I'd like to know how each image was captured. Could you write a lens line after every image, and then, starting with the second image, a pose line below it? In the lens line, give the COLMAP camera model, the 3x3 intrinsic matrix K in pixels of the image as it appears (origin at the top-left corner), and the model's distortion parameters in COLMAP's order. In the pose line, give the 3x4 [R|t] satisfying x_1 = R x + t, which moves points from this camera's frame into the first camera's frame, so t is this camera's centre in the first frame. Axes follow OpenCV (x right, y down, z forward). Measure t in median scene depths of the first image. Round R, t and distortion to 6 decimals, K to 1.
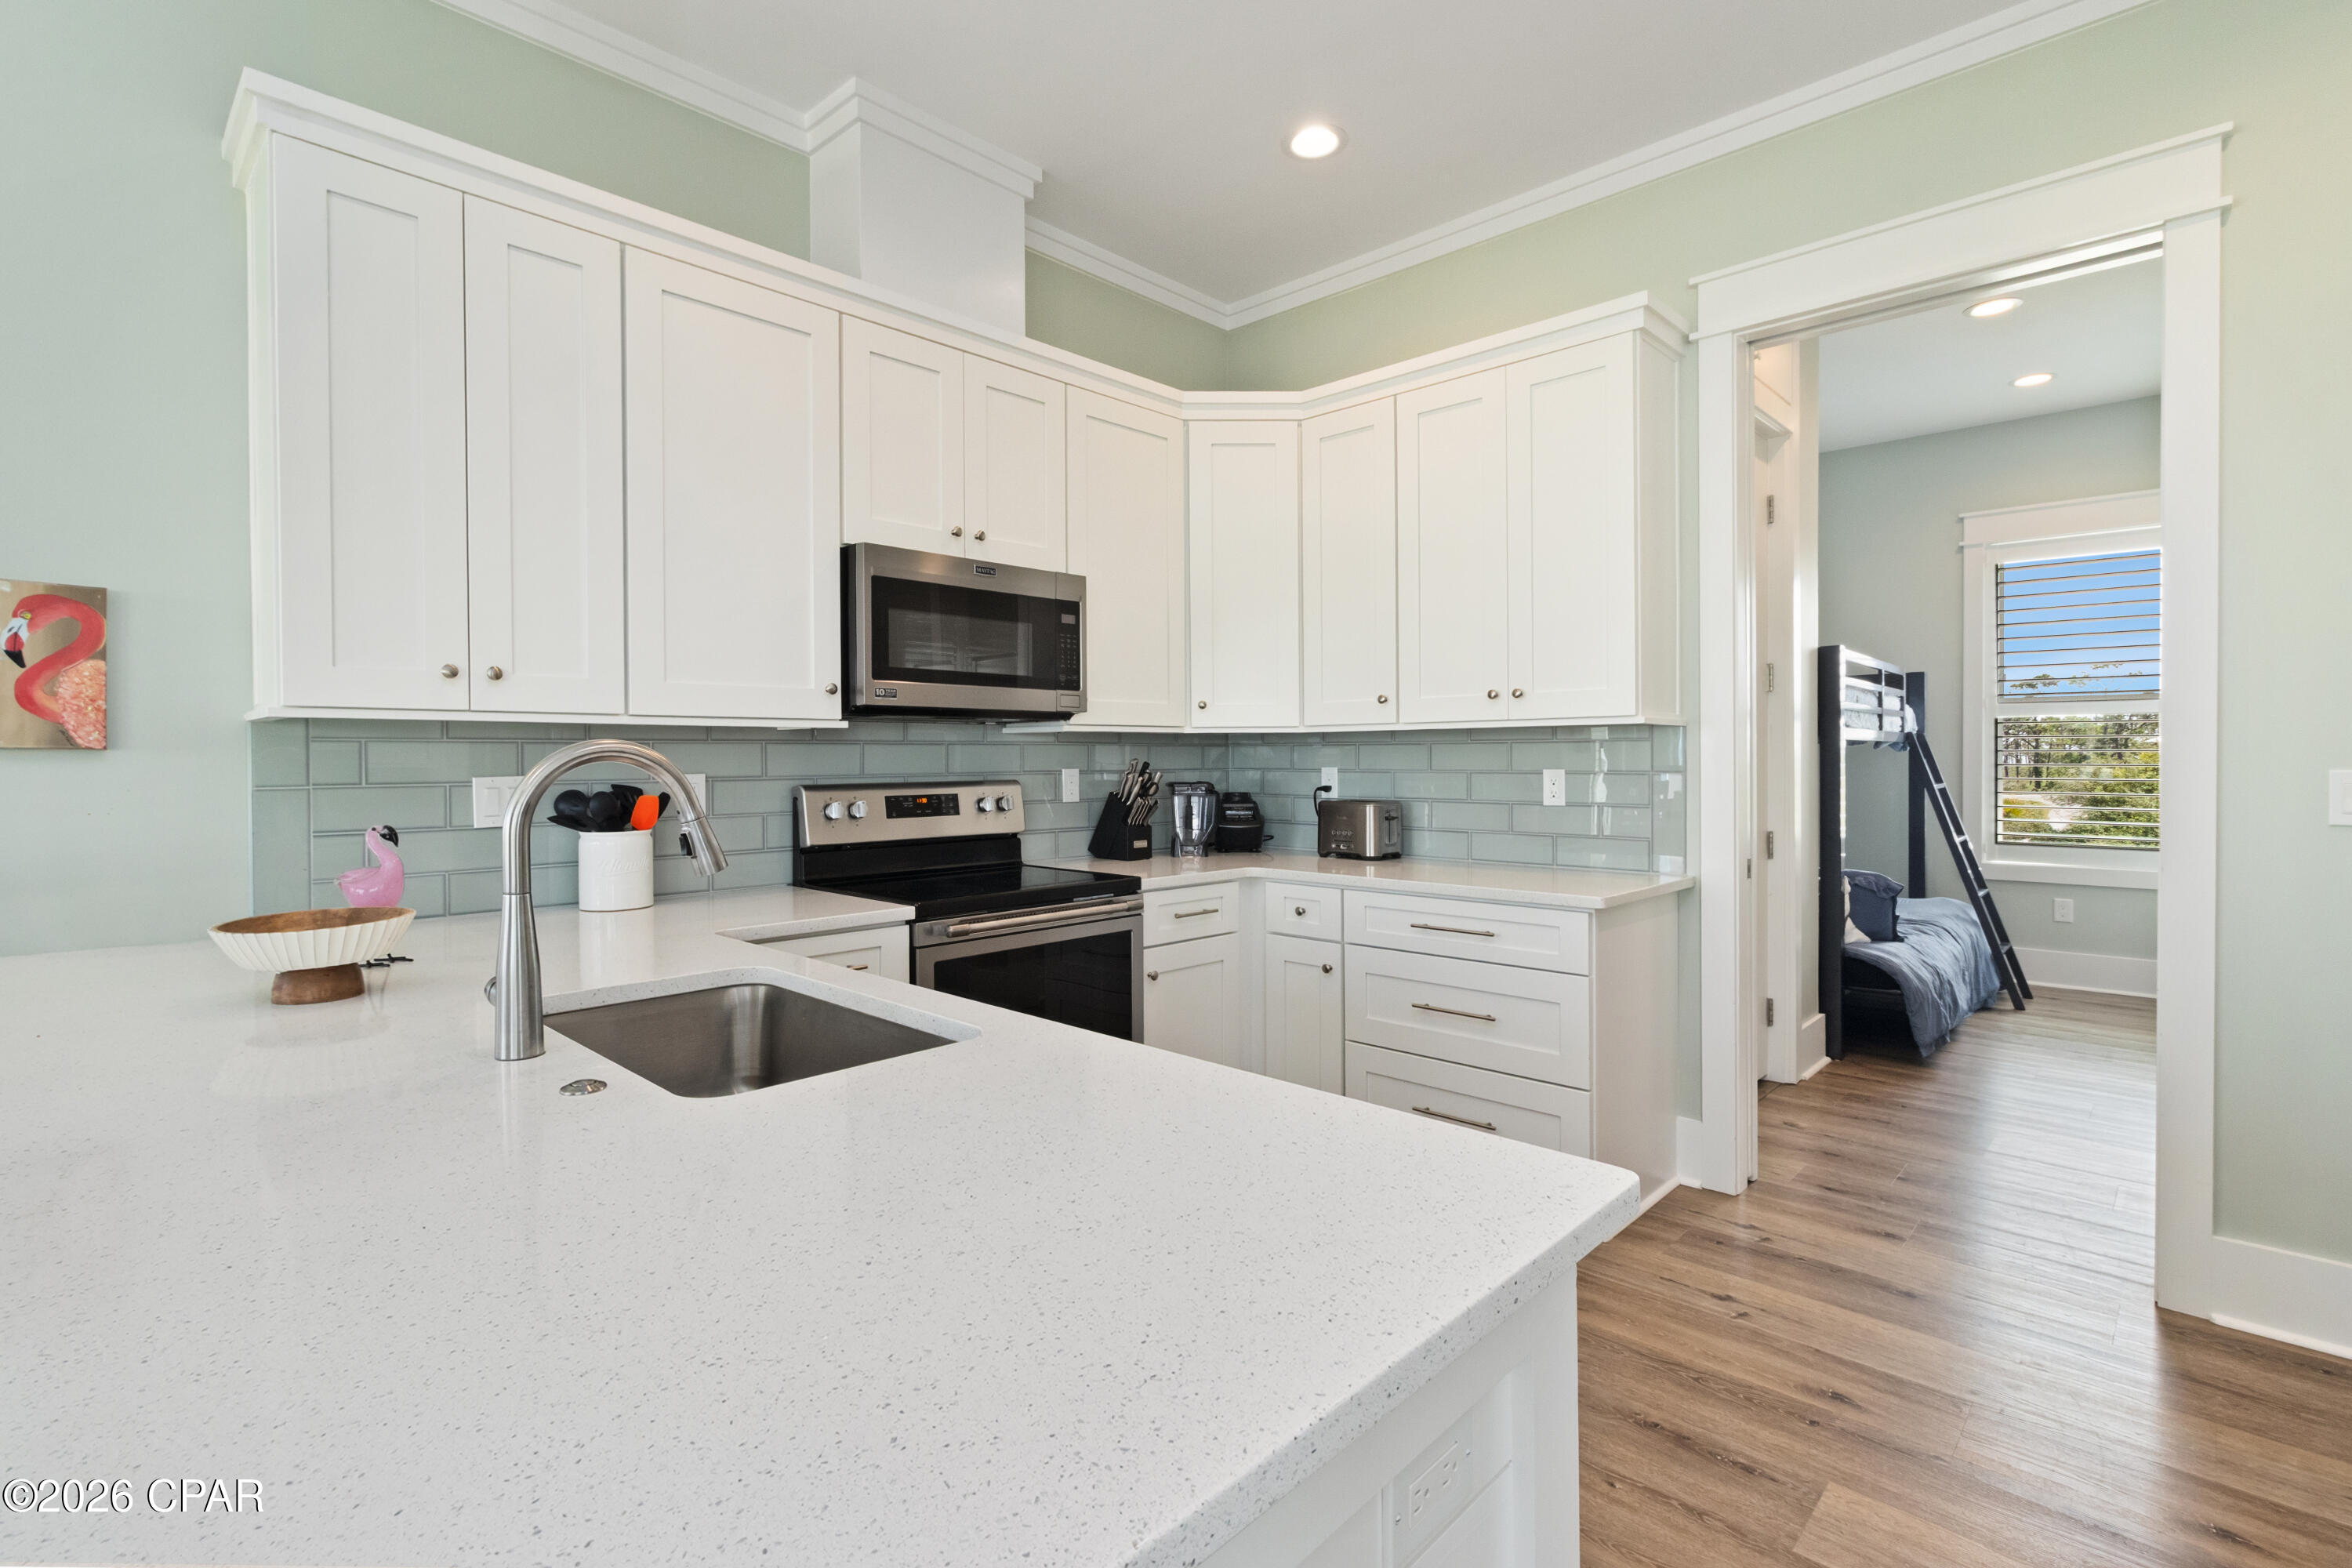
lens RADIAL K [[1078.8, 0, 1172.0], [0, 1078.8, 742.5], [0, 0, 1]] dist [0.000958, -0.000269]
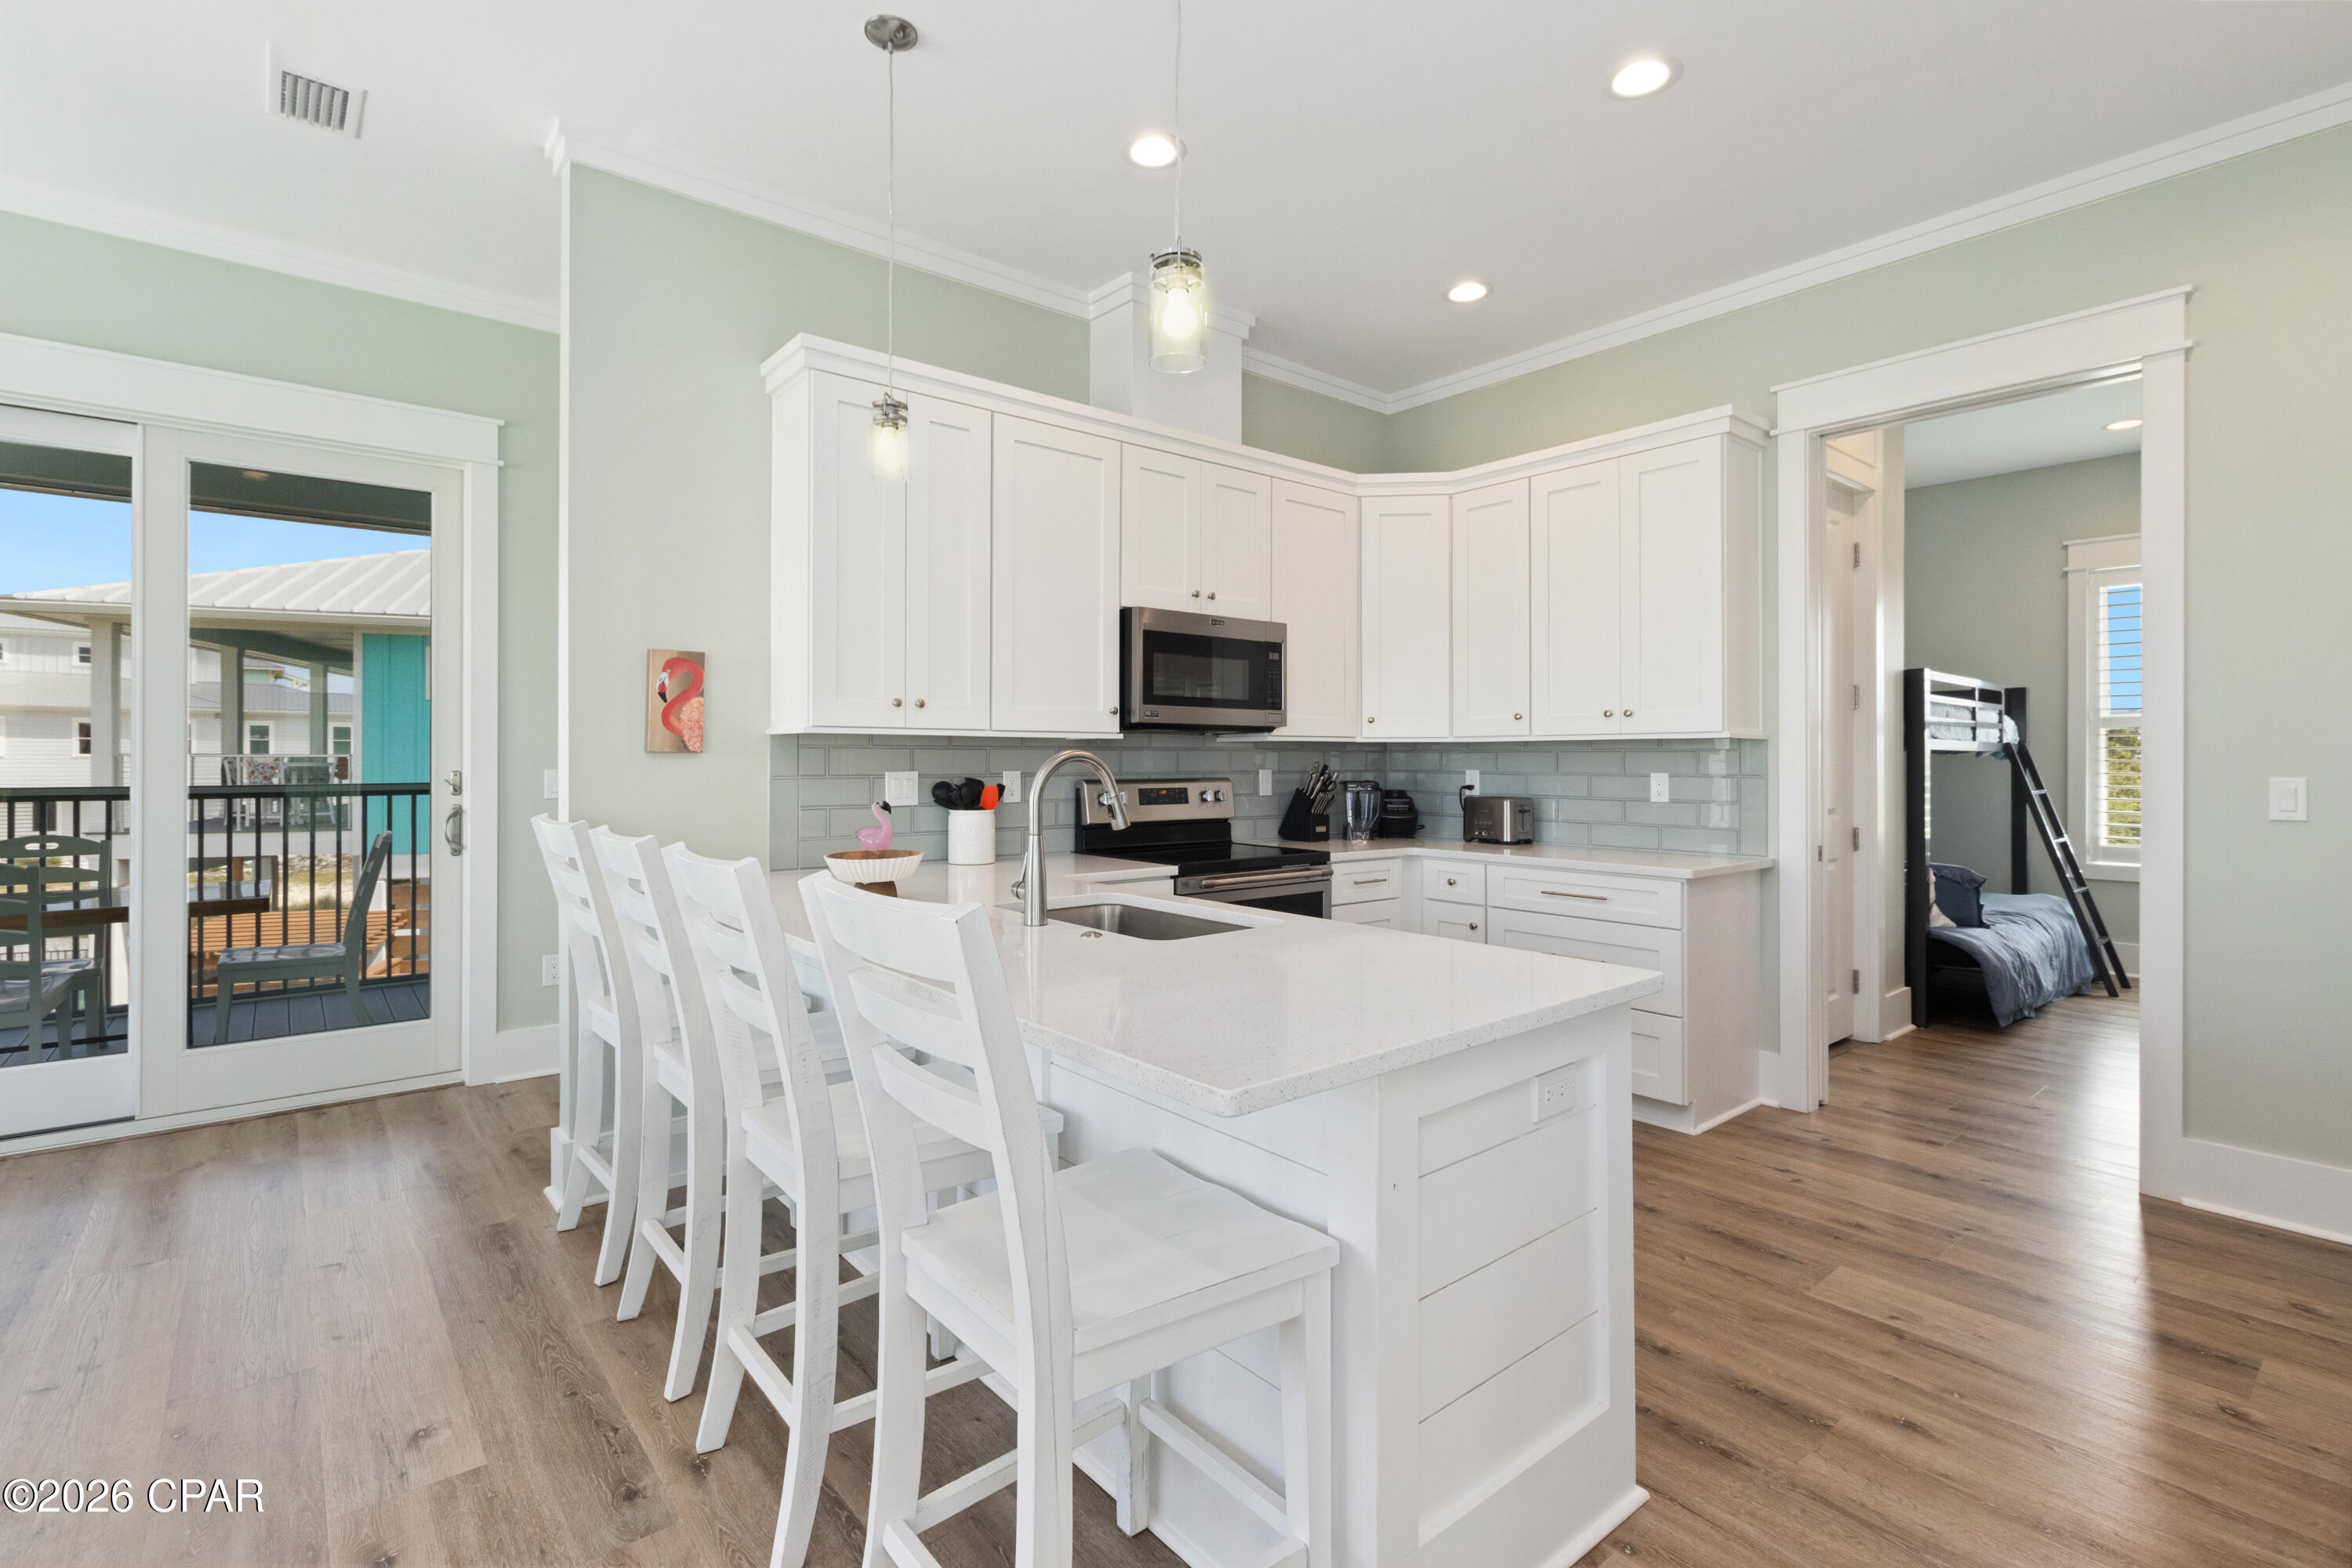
lens RADIAL K [[1082.0, 0, 1164.6], [0, 1082.0, 738.7], [0, 0, 1]] dist [0.005662, 0.000405]
pose [[0.993564, 0.004863, -0.113171, -0.076247], [-0.005412, 0.999975, -0.004540, -0.006337], [0.113146, 0.005123, 0.993565, -0.322447]]
